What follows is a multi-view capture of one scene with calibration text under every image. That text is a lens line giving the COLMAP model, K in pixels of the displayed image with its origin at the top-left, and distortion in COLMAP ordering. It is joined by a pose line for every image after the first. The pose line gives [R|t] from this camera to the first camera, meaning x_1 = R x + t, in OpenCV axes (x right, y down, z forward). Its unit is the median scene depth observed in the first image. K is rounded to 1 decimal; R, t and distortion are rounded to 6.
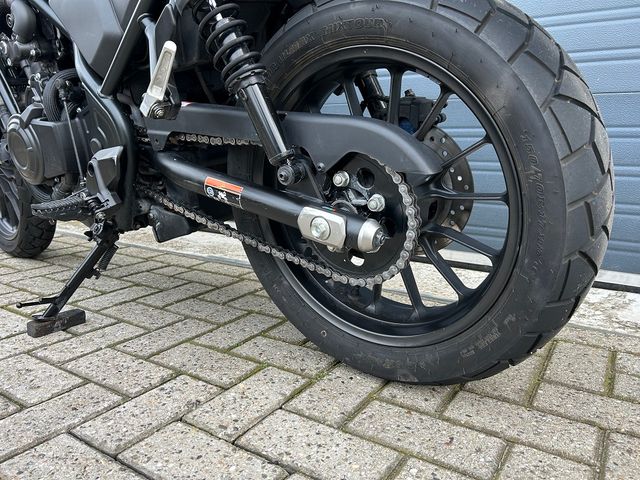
lens RADIAL K [[491.6, 0, 318.0], [0, 491.6, 241.2], [0, 0, 1]] dist [0.037417, -0.044126]
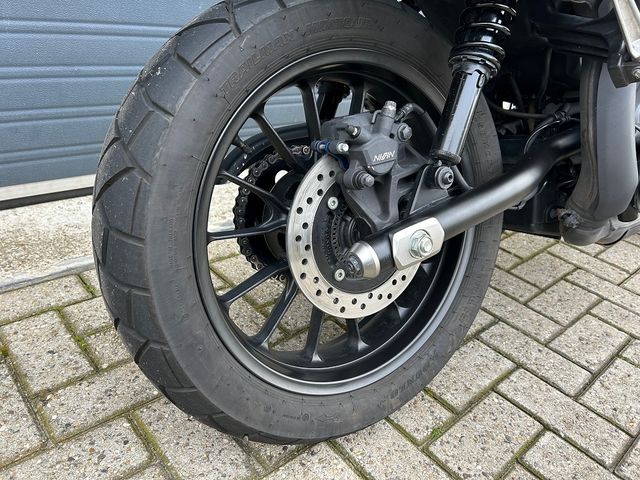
lens RADIAL K [[491.6, 0, 324.3], [0, 491.6, 243.3], [0, 0, 1]] dist [0.037417, -0.044126]
pose [[0.256780, -0.431910, 0.864591, -1.697715], [0.073593, 0.900727, 0.428106, -0.515776], [-0.963664, -0.046301, 0.263075, 1.304129]]
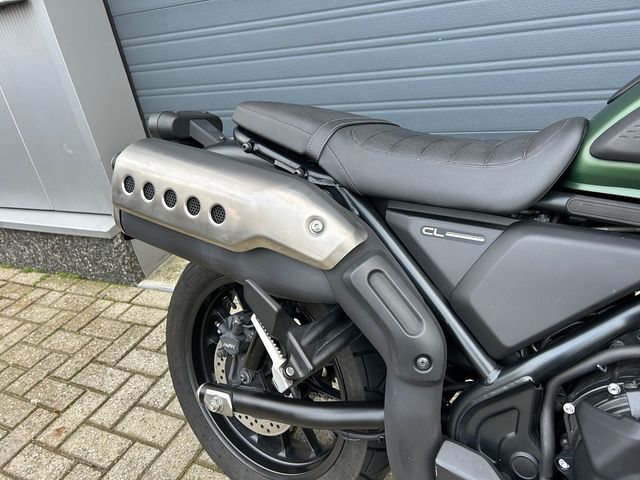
lens RADIAL K [[491.6, 0, 312.7], [0, 491.6, 226.0], [0, 0, 1]] dist [0.037417, -0.044126]
pose [[0.976567, -0.213433, 0.027639, -0.836449], [0.198691, 0.943472, 0.265298, -0.854211], [-0.082700, -0.253590, 0.963770, 0.367190]]
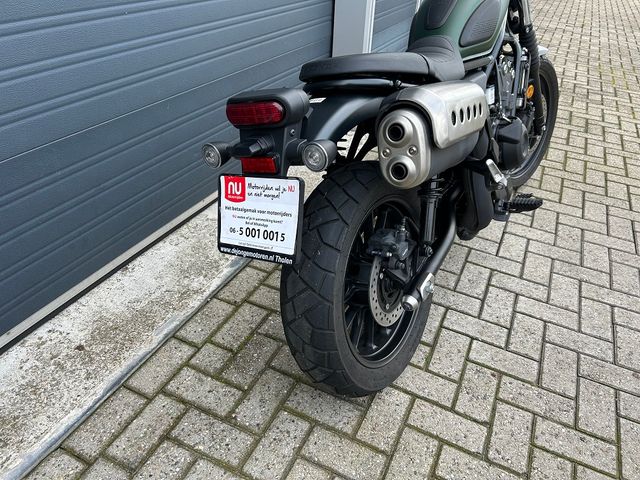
lens RADIAL K [[491.6, 0, 321.9], [0, 491.6, 236.9], [0, 0, 1]] dist [0.037417, -0.044126]
pose [[-0.136307, -0.561002, 0.816516, -2.143229], [0.123209, 0.808209, 0.575863, -1.204278], [-0.982975, 0.179096, -0.041044, 1.689427]]
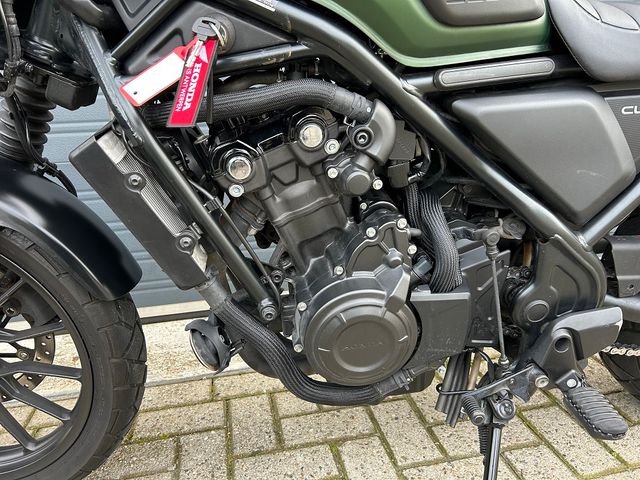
lens RADIAL K [[491.6, 0, 315.2], [0, 491.6, 245.2], [0, 0, 1]] dist [0.037417, -0.044126]
pose [[0.716384, -0.243605, 0.653797, -1.282495], [0.179825, 0.969874, 0.164337, -0.522243], [-0.674134, -0.000160, 0.738609, 0.769202]]
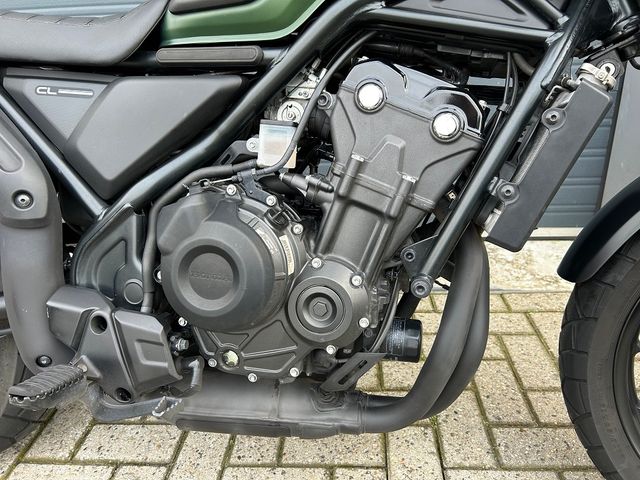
lens RADIAL K [[491.6, 0, 319.9], [0, 491.6, 235.9], [0, 0, 1]] dist [0.037417, -0.044126]
pose [[0.867059, -0.246257, 0.433088, -0.647697], [0.144386, 0.956198, 0.254635, -0.506658], [-0.476823, -0.158252, 0.864636, 0.144874]]
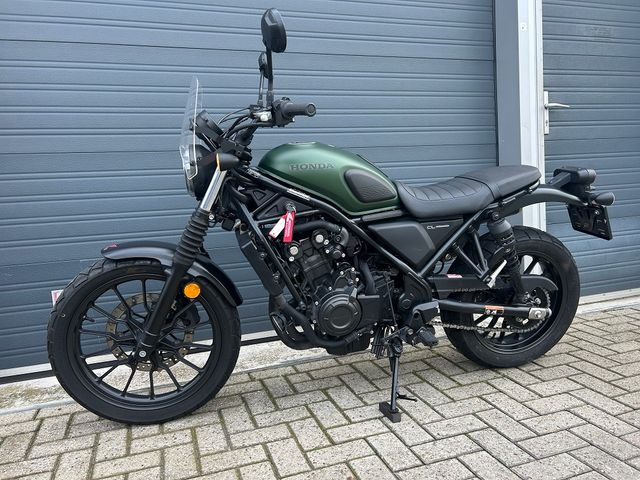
lens RADIAL K [[491.6, 0, 319.1], [0, 491.6, 234.4], [0, 0, 1]] dist [0.037417, -0.044126]
pose [[0.614082, -0.118661, 0.780271, -2.333490], [0.202390, 0.979250, -0.010362, -0.555853], [-0.762851, 0.164282, 0.625355, 0.052841]]
